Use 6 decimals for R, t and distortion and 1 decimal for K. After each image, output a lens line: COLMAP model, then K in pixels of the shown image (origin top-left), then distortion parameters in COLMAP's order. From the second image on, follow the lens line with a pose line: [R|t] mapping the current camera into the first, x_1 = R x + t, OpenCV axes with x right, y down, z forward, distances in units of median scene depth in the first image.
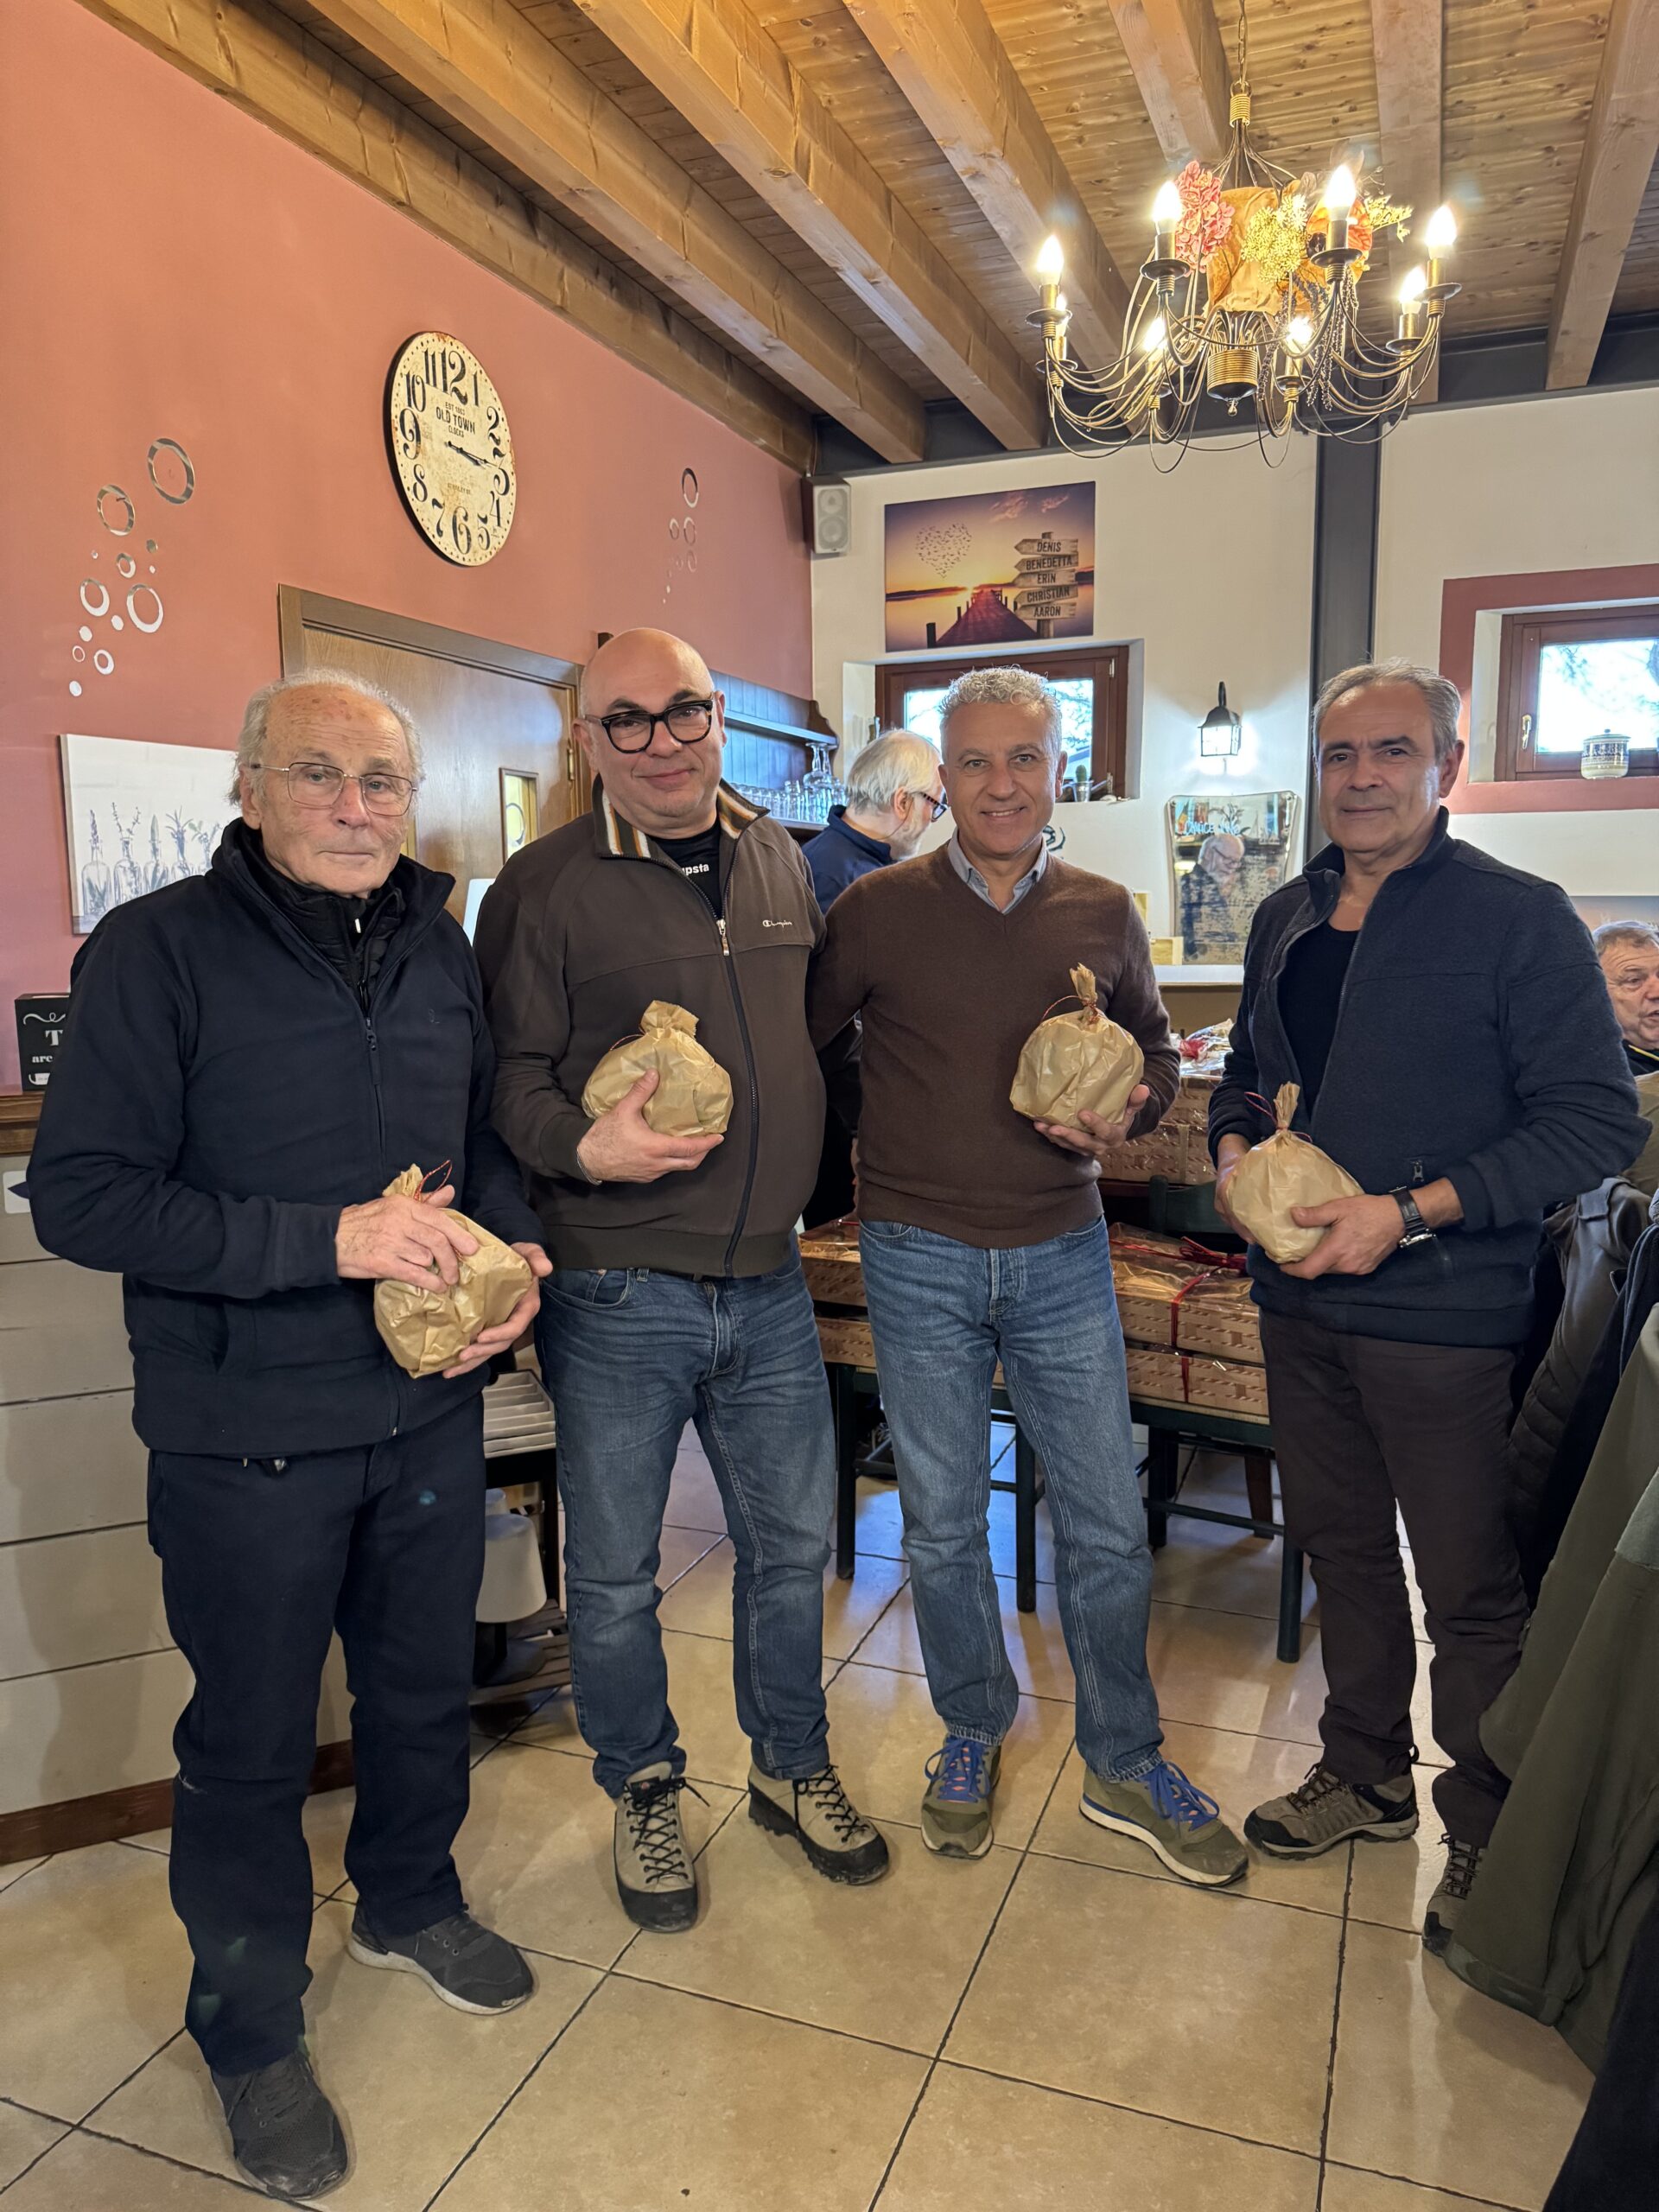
lens RADIAL K [[1585.0, 0, 828.3], [0, 1585.0, 1117.4], [0, 0, 1]] dist [0.008927, -0.010654]
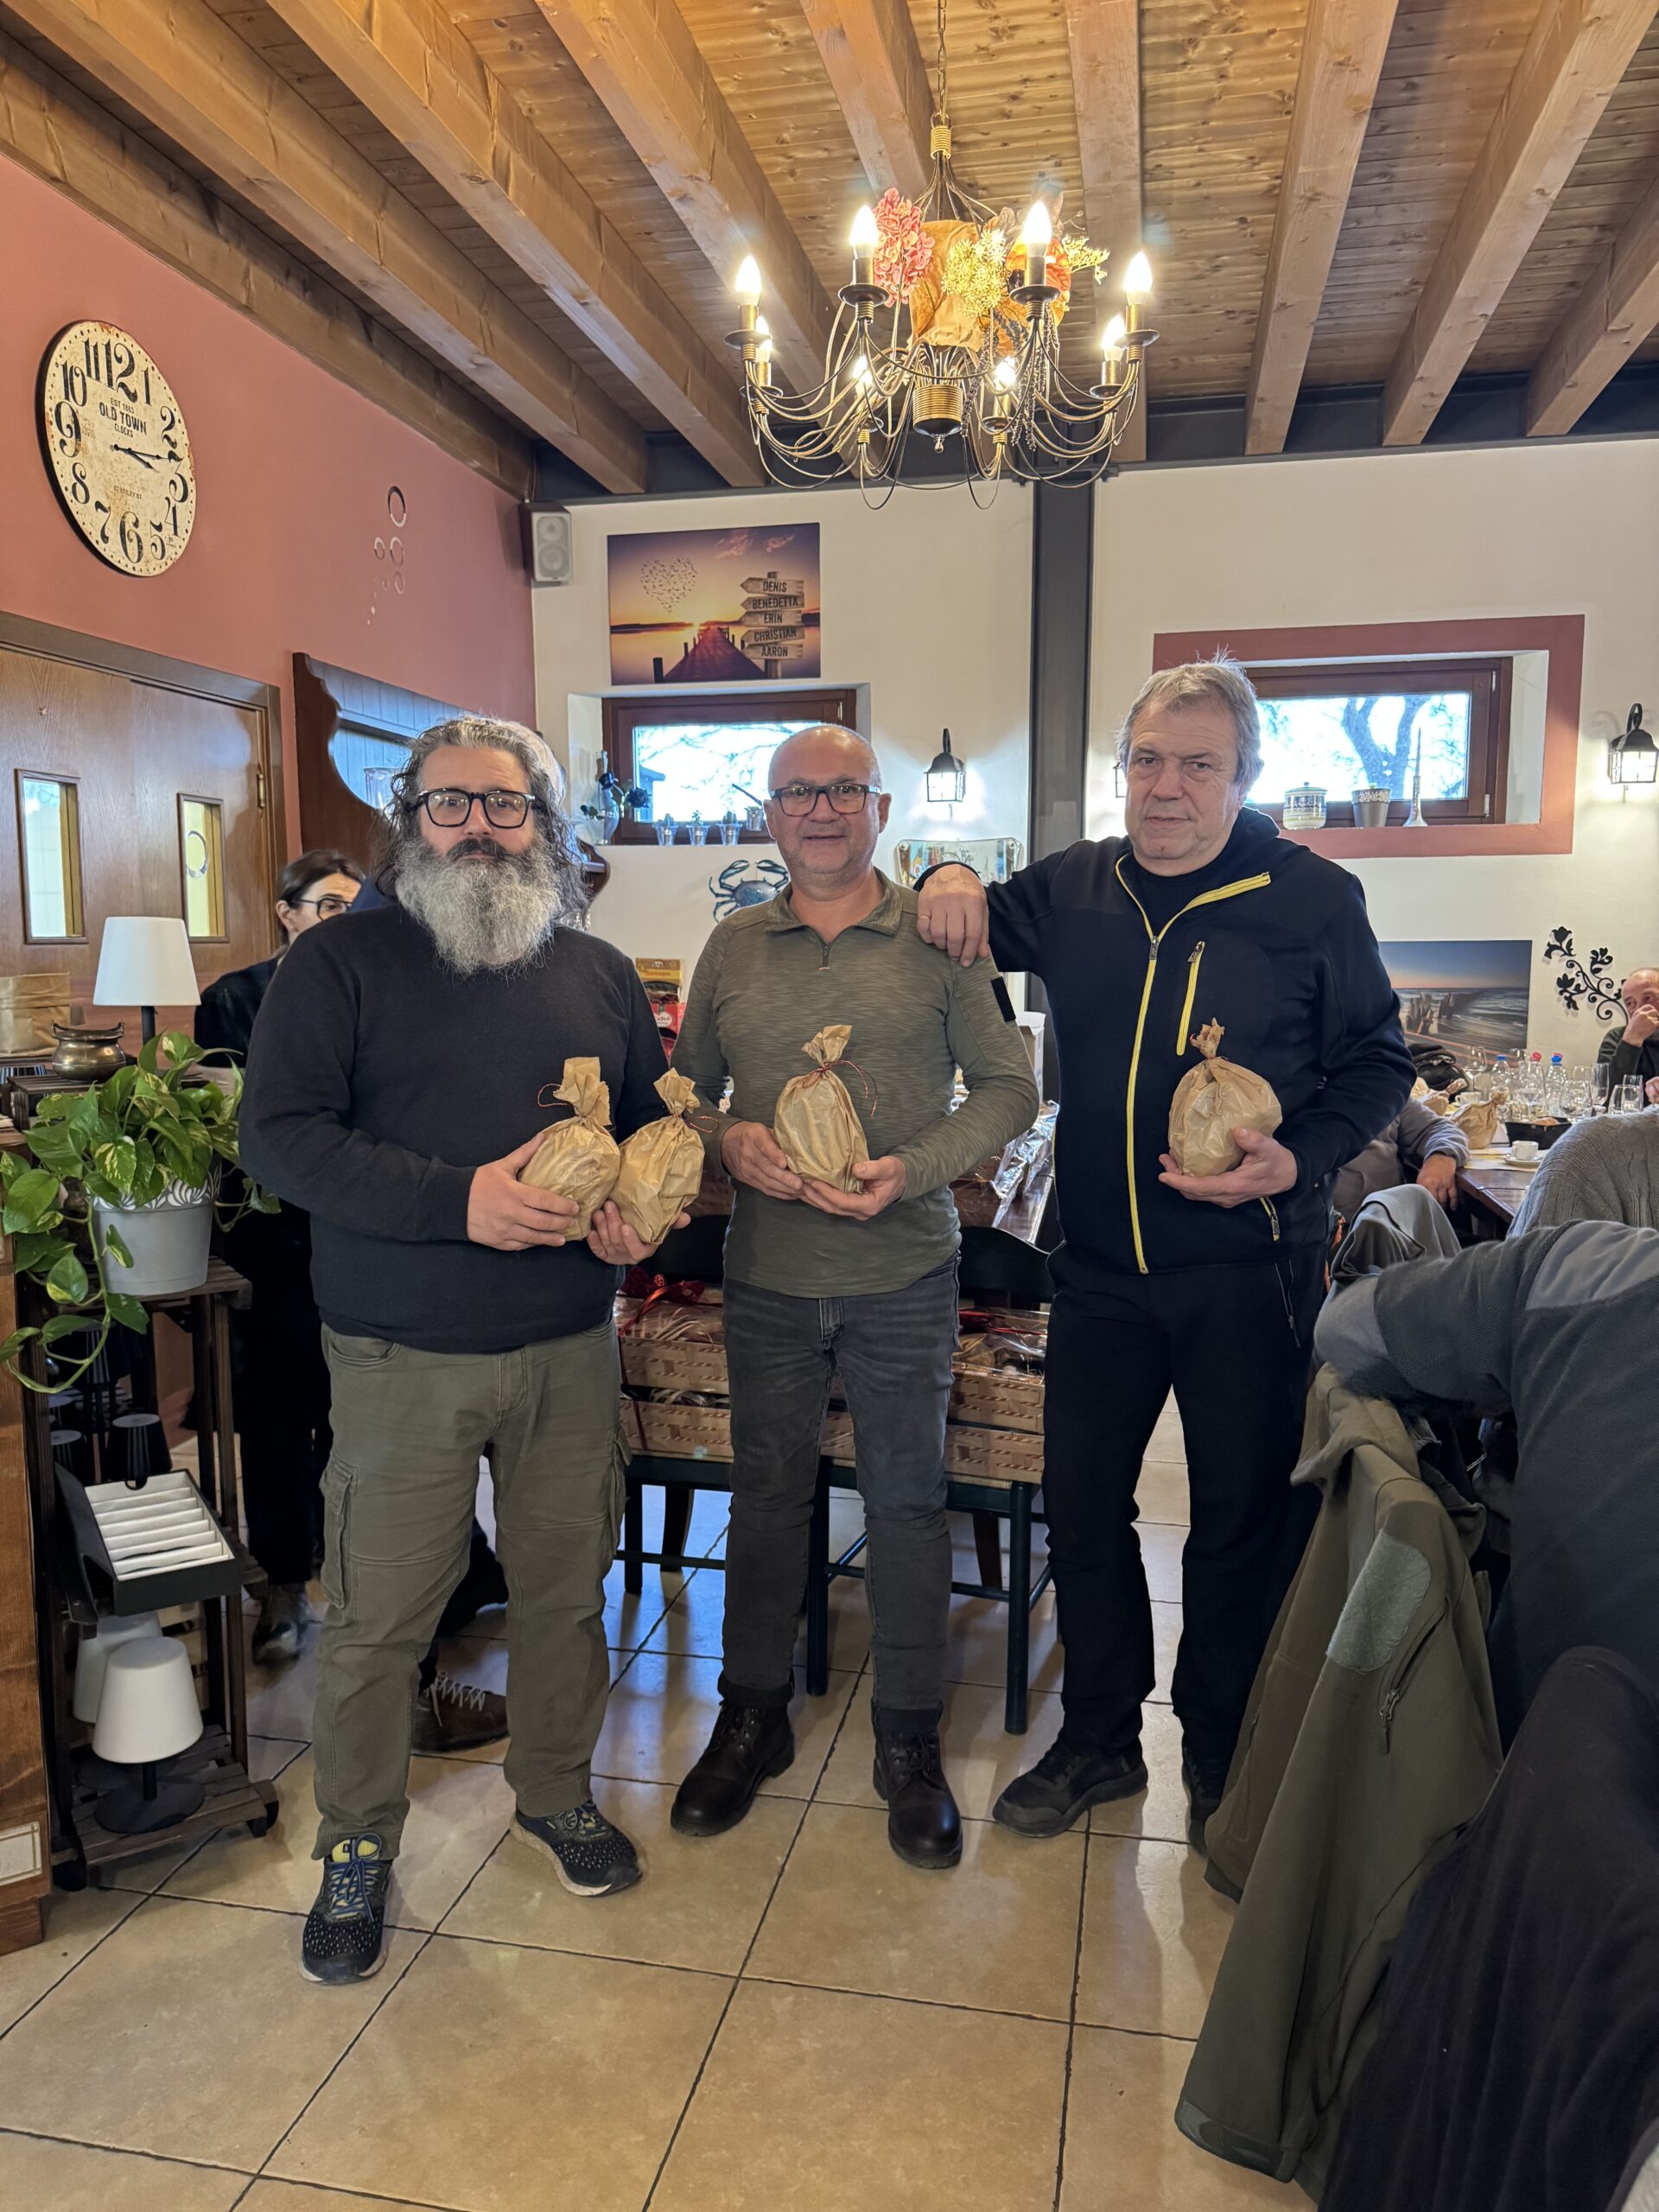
lens RADIAL K [[1581.7, 0, 829.0], [0, 1581.7, 1117.2], [0, 0, 1]] dist [0.012173, -0.012936]
pose [[0.987519, -0.011147, 0.157103, 0.021265], [0.014701, 0.999661, -0.021477, -0.009354], [-0.156810, 0.023519, 0.987349, 0.040666]]
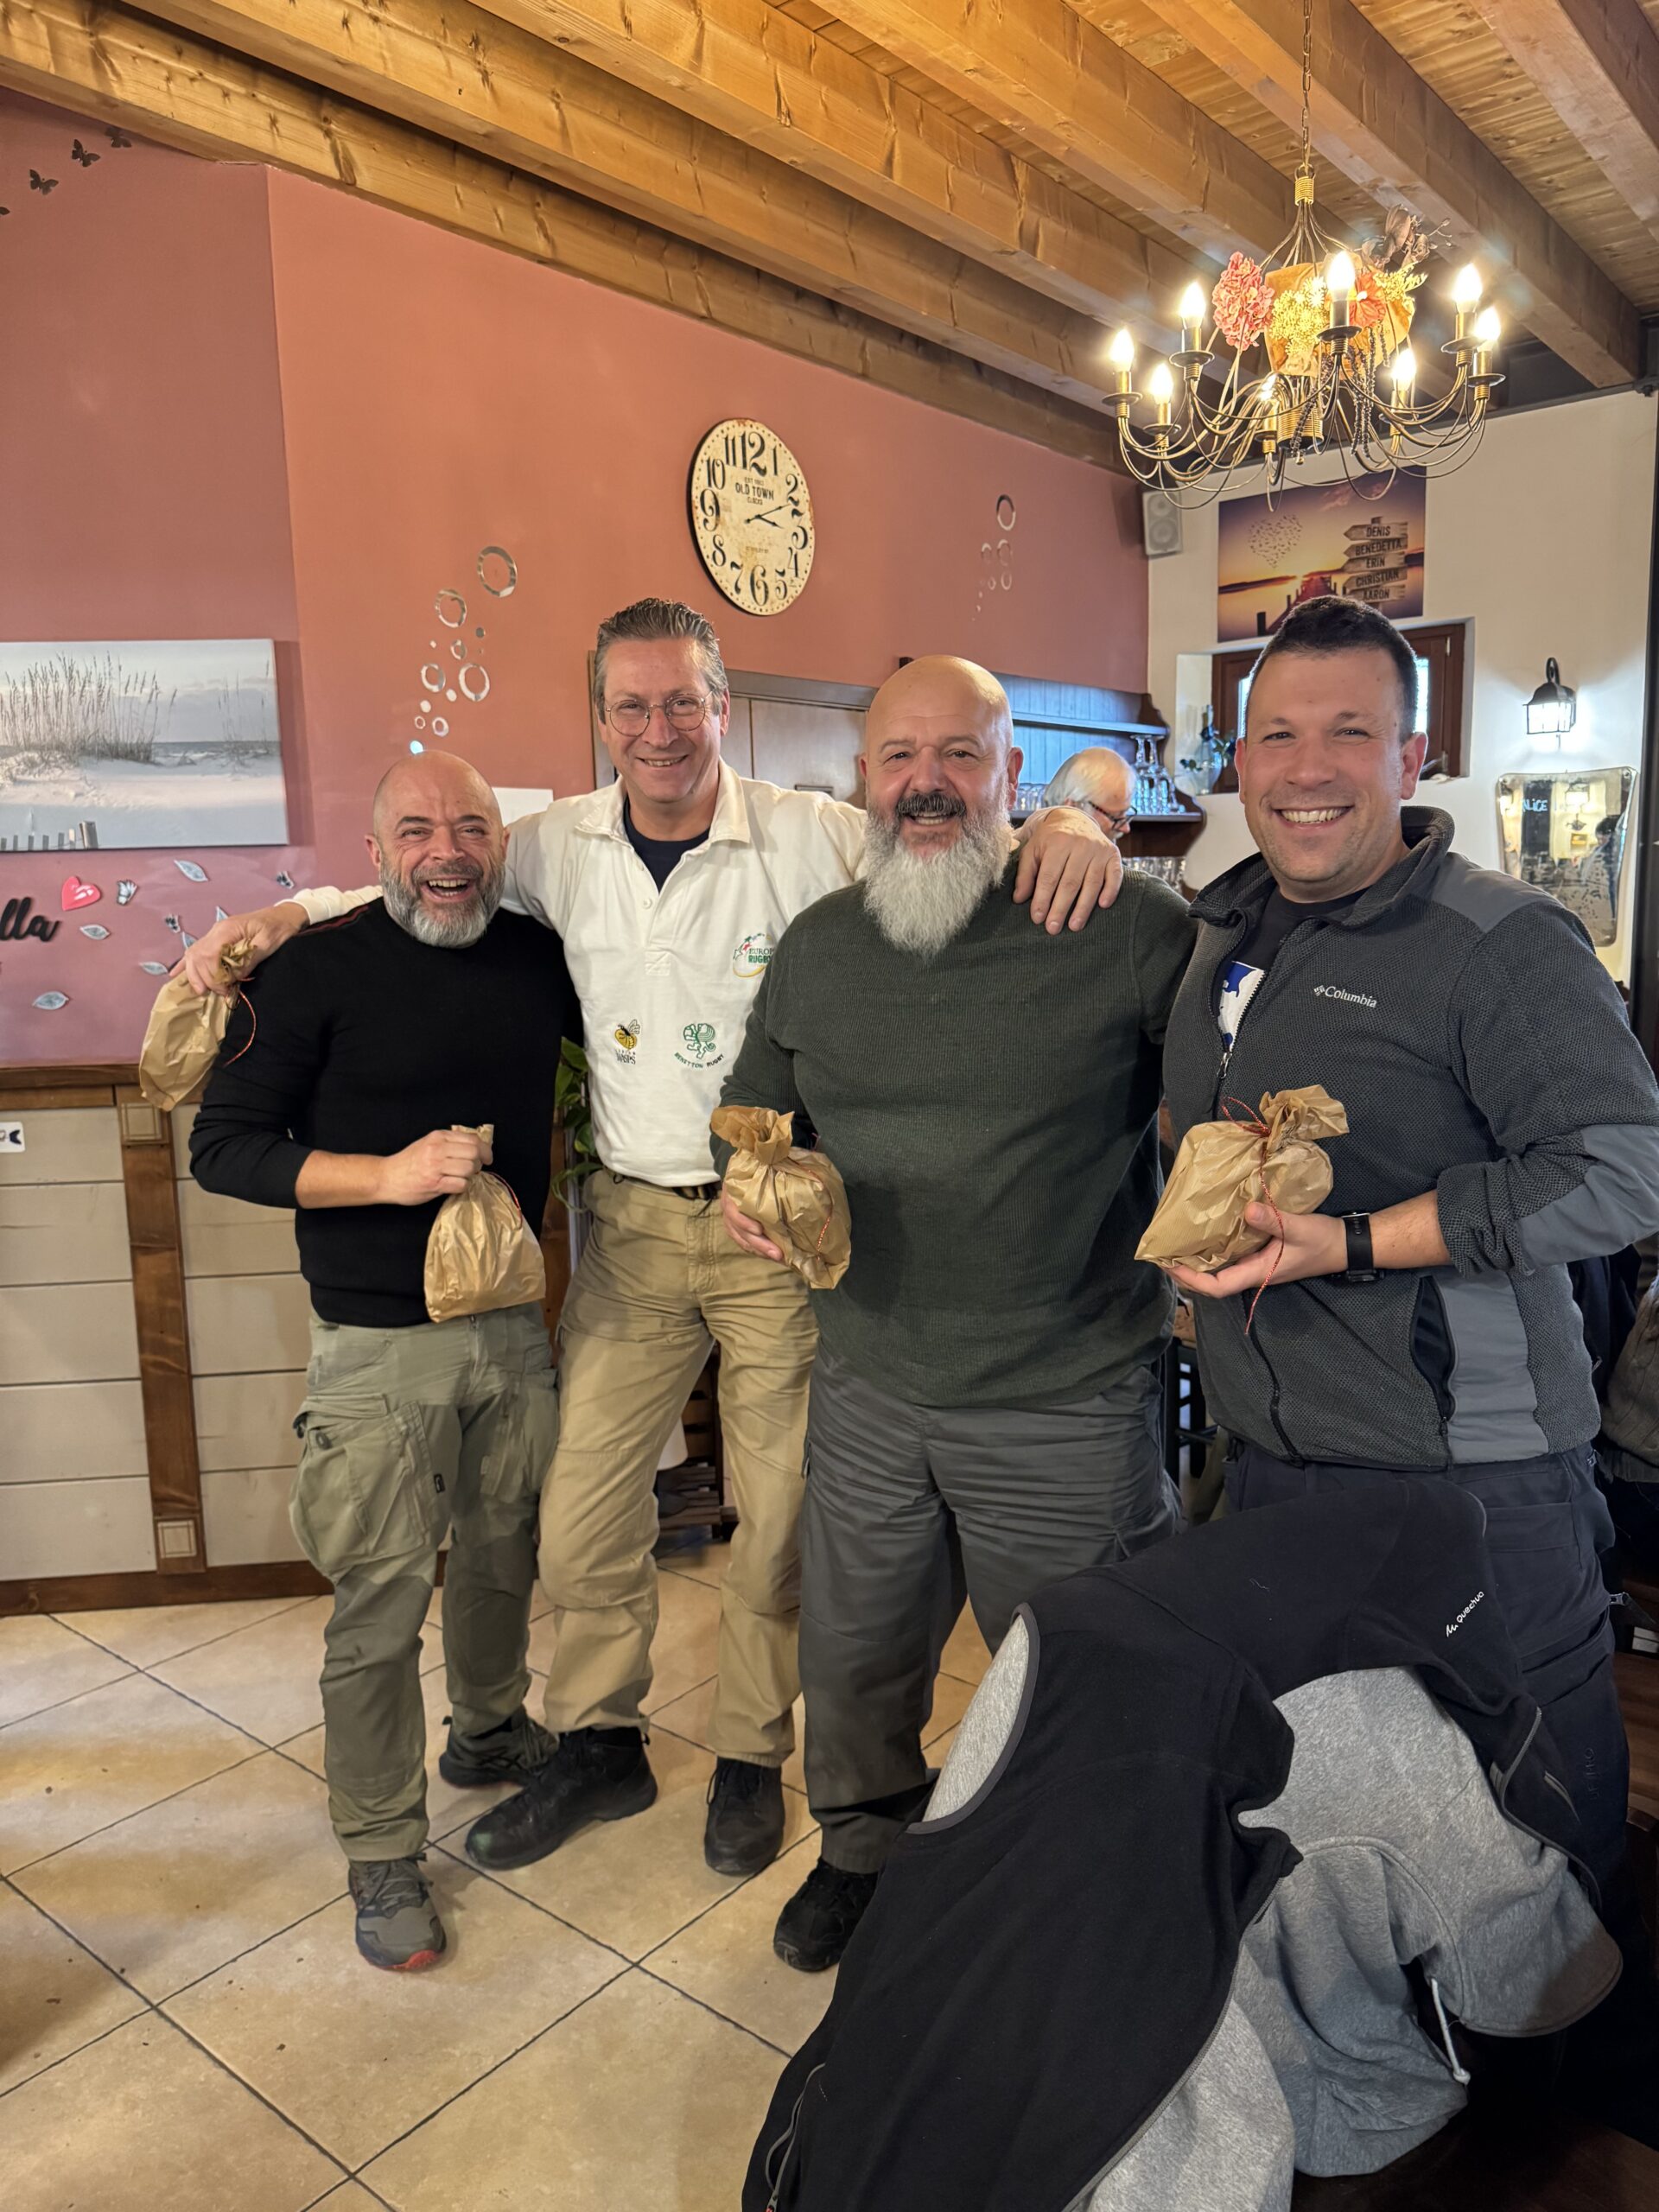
lens RADIAL K [[1585.1, 0, 829.5], [0, 1585.1, 1106.0], [0, 0, 1]] dist [0.013730, -0.014296]
pose [[0.948847, 0.030273, -0.314281, 0.214091], [-0.026355, 0.999513, 0.016707, -0.003415], [0.314634, -0.007570, 0.949183, -0.112229]]
